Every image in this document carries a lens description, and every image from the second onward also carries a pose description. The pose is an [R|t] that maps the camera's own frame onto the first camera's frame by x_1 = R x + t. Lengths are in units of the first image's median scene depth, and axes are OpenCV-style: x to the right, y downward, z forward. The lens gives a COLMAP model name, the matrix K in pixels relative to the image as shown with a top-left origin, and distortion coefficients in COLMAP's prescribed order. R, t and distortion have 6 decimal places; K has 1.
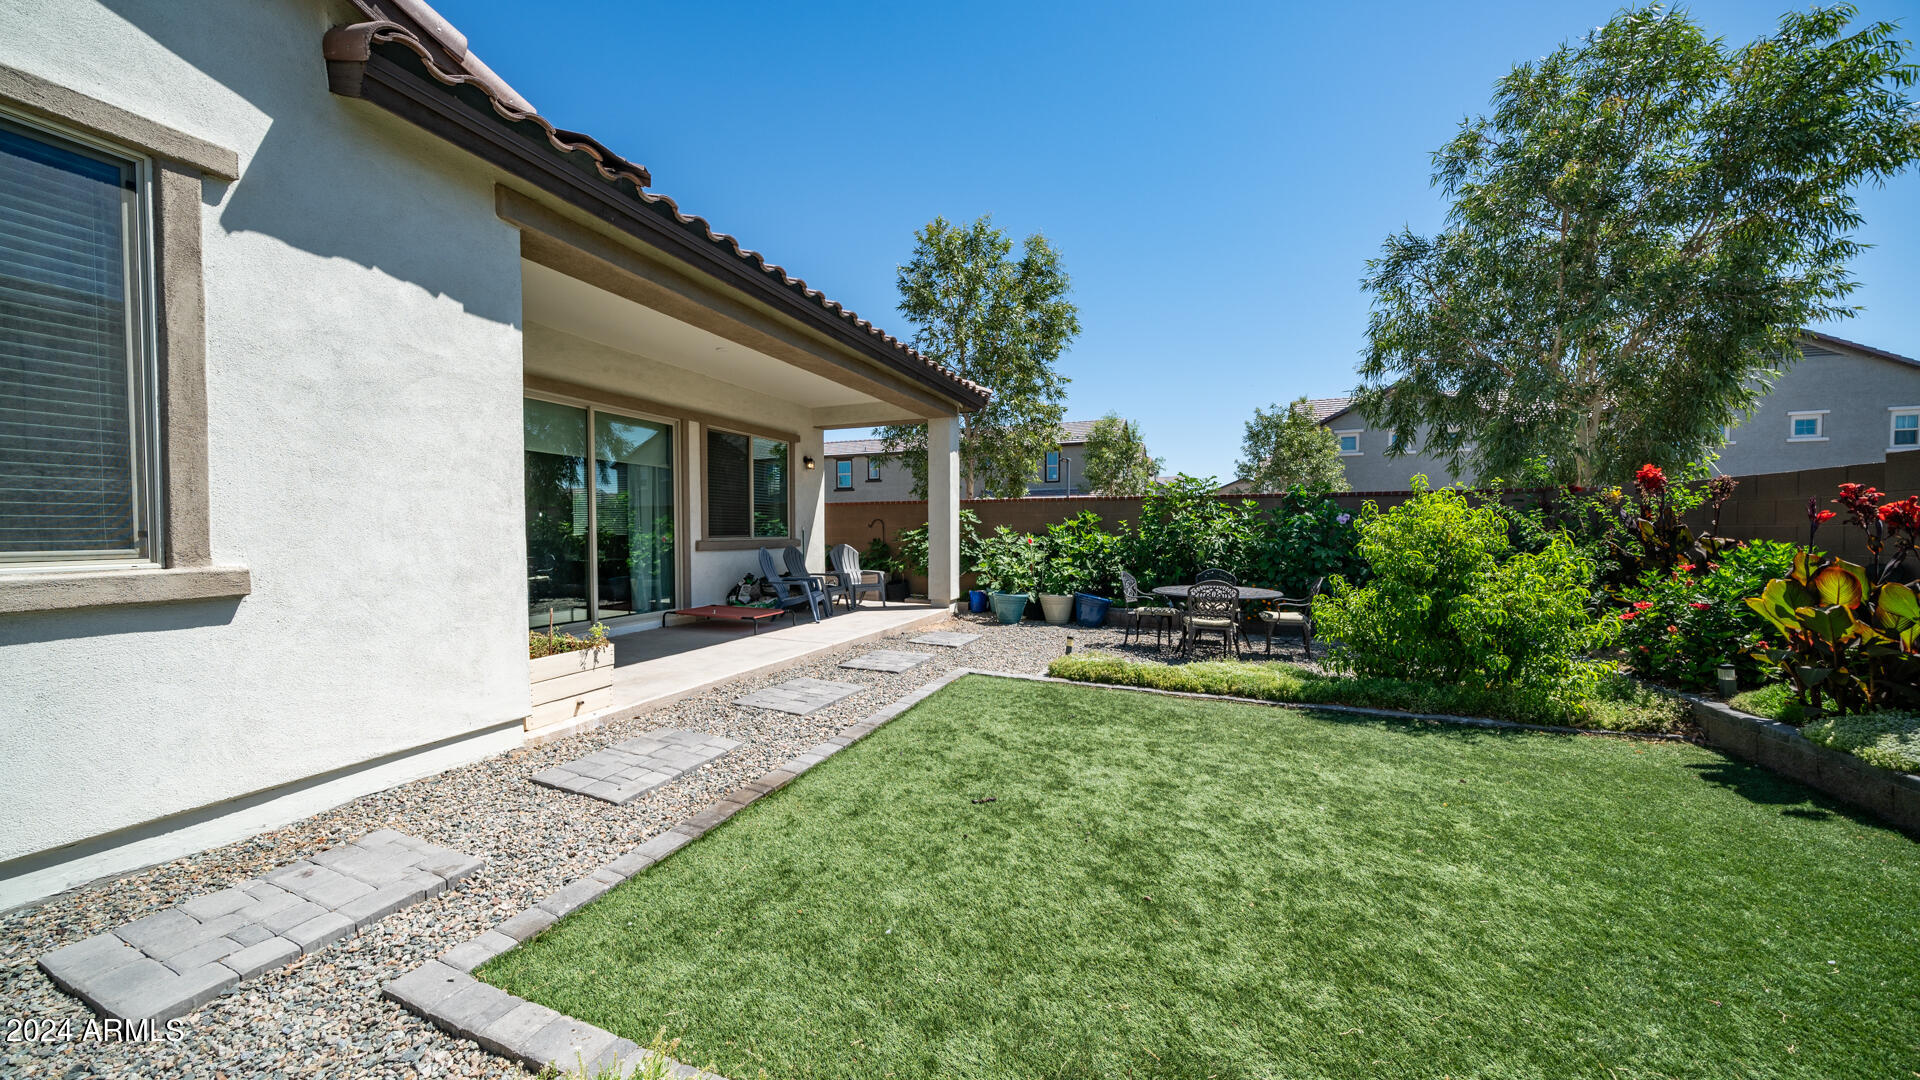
lens RADIAL K [[647.9, 0, 958.1], [0, 647.9, 551.5], [0, 0, 1]] dist [-0.004697, -0.000016]
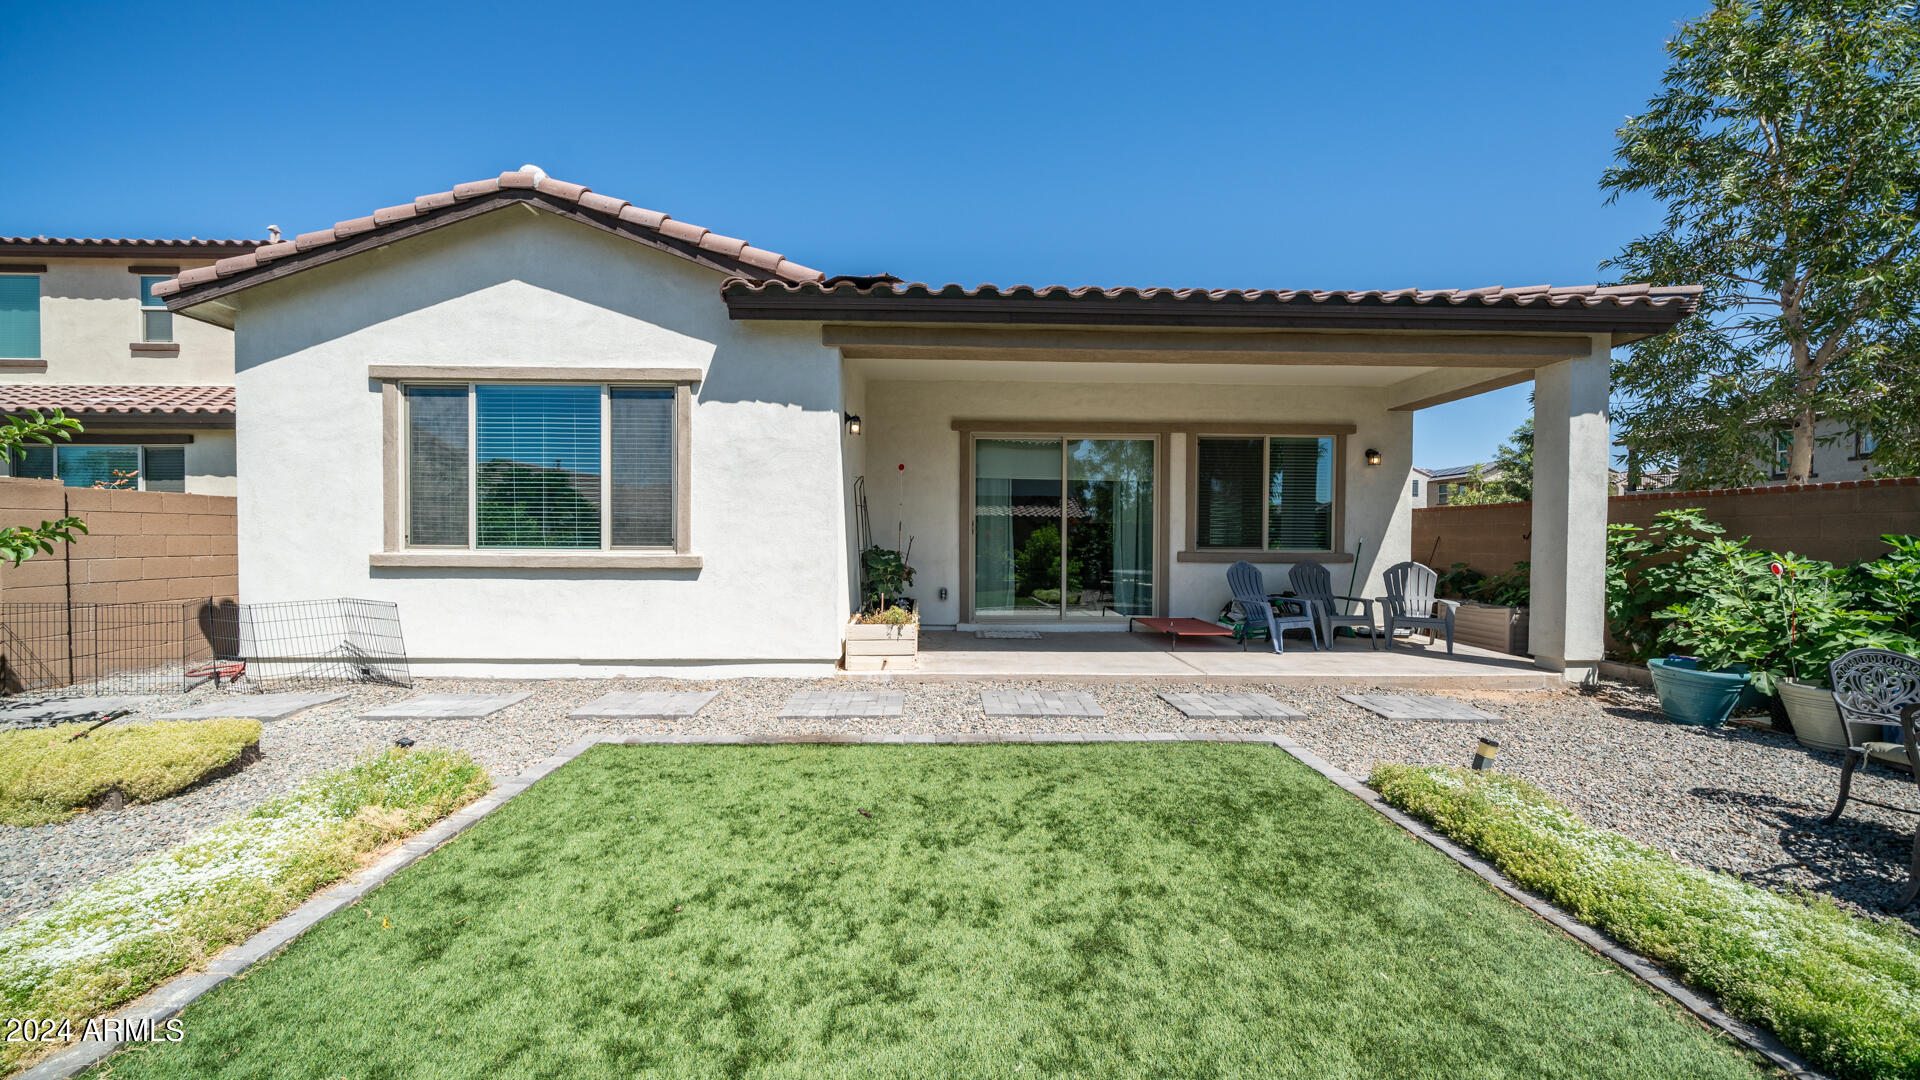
lens RADIAL K [[659.3, 0, 948.6], [0, 659.3, 552.4], [0, 0, 1]] dist [-0.008498, 0.000112]
pose [[0.387741, 0.023924, -0.921458, 0.867223], [-0.037773, 0.999236, 0.010049, -0.026769], [0.920994, 0.030910, 0.388348, 0.610022]]
